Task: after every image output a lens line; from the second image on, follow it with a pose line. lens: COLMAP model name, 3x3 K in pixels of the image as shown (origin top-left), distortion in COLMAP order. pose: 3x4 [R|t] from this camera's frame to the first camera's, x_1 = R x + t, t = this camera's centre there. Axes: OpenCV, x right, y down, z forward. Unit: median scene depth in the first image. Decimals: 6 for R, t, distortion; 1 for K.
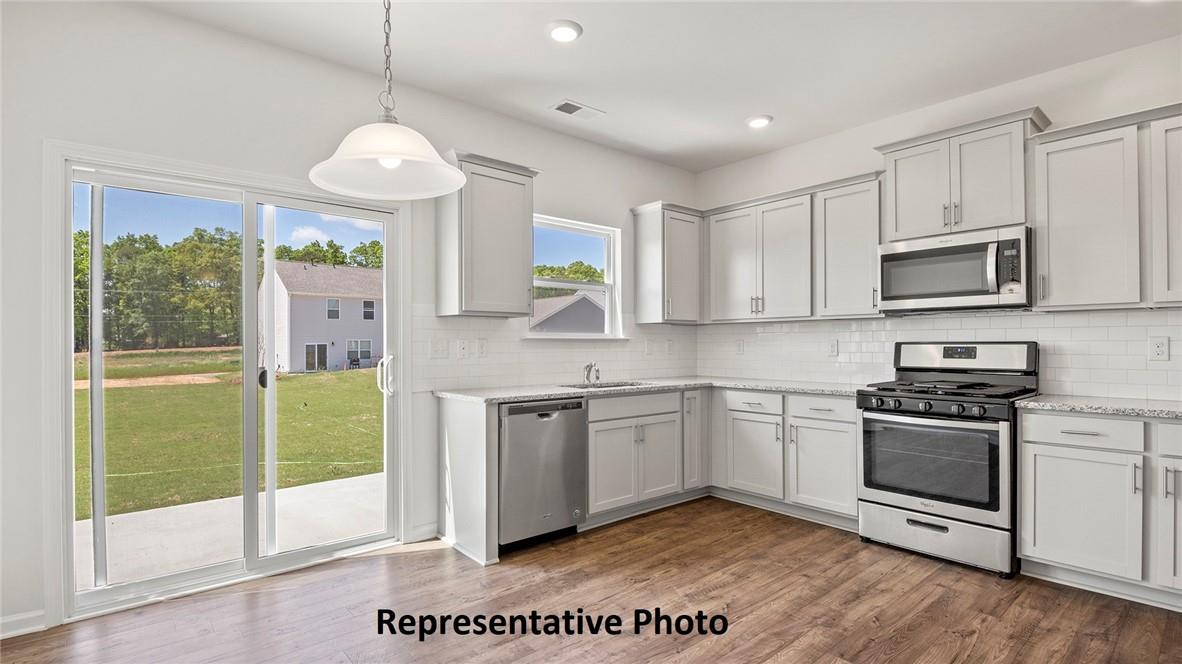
lens RADIAL K [[566.0, 0, 578.5], [0, 566.0, 338.8], [0, 0, 1]] dist [0.002464, -0.011555]
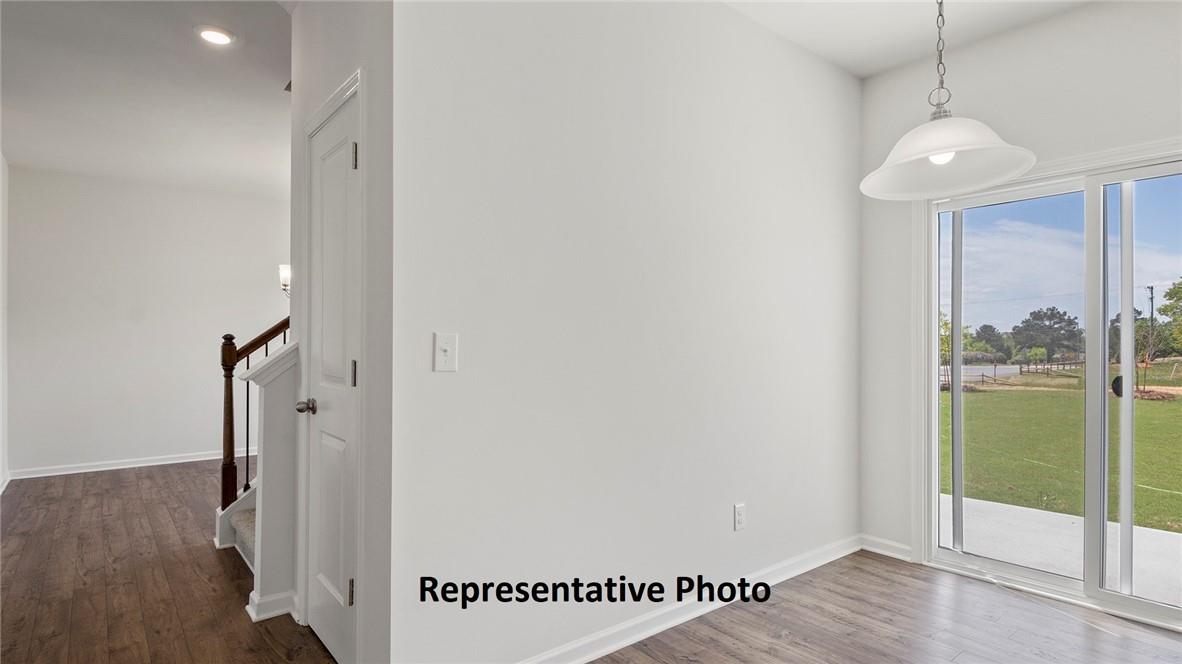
lens RADIAL K [[605.2, 0, 586.6], [0, 605.2, 333.8], [0, 0, 1]] dist [0.020820, -0.020336]
pose [[-0.038631, -0.017114, -0.999107, 0.363035], [0.005862, 0.999832, -0.017353, 0.003426], [0.999236, -0.006528, -0.038524, 0.211107]]
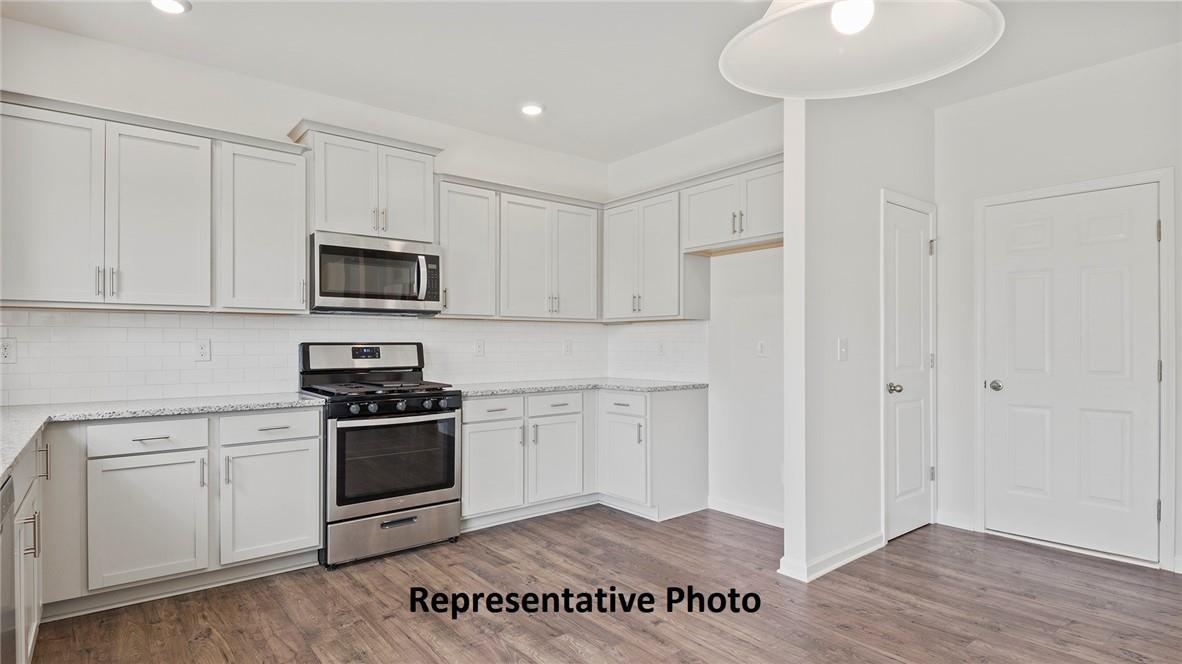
lens RADIAL K [[605.2, 0, 602.0], [0, 605.2, 337.6], [0, 0, 1]] dist [0.020820, -0.020336]
pose [[-0.007848, 0.010687, 0.999912, -0.454310], [-0.008953, 0.999902, -0.010757, 0.004872], [-0.999929, -0.009037, -0.007752, 0.602411]]
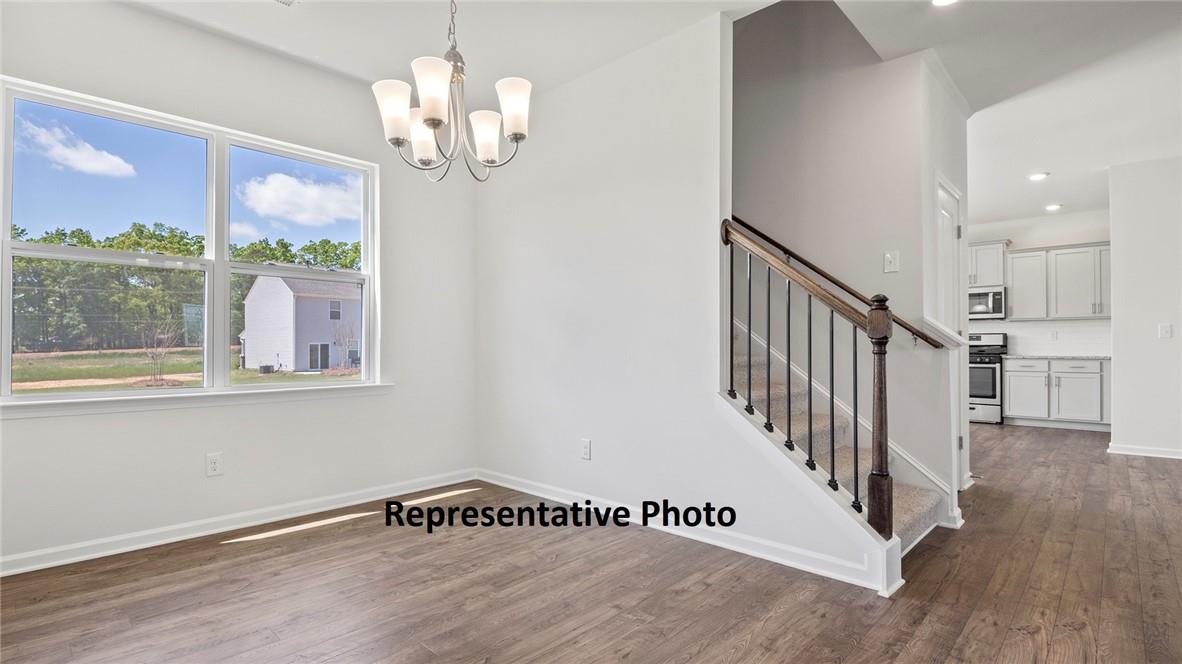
lens RADIAL K [[566.0, 0, 585.5], [0, 566.0, 340.4], [0, 0, 1]] dist [0.002464, -0.011555]
pose [[0.993375, 0.000087, 0.114914, -1.211150], [-0.000141, 1.000000, 0.000461, 0.034147], [-0.114914, -0.000475, 0.993375, -1.152876]]
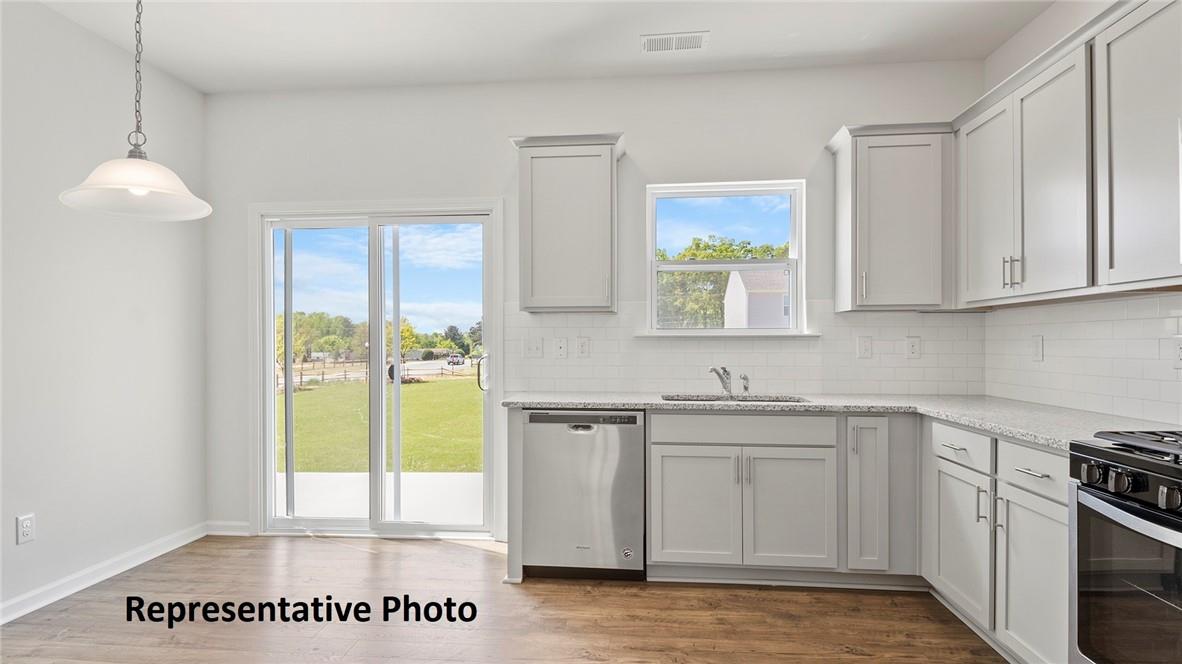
lens RADIAL K [[605.2, 0, 586.5], [0, 605.2, 344.1], [0, 0, 1]] dist [0.020820, -0.020336]
pose [[0.693535, 0.001152, -0.720422, 0.587954], [0.007792, 0.999928, 0.009101, 0.002619], [0.720381, -0.011925, 0.693476, 0.376537]]
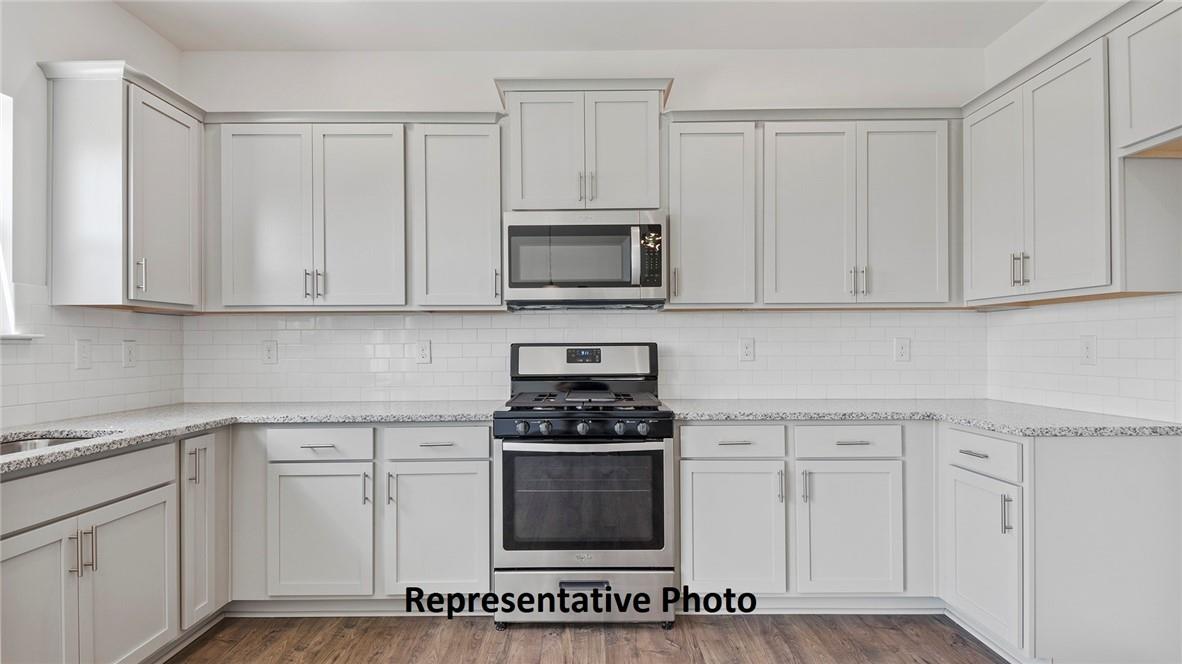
lens RADIAL K [[605.2, 0, 590.6], [0, 605.2, 338.5], [0, 0, 1]] dist [0.020820, -0.020336]
pose [[0.635060, 0.005694, 0.772442, -0.007196], [-0.002868, 0.999983, -0.005014, 0.003289], [-0.772458, 0.000969, 0.635065, 0.445332]]
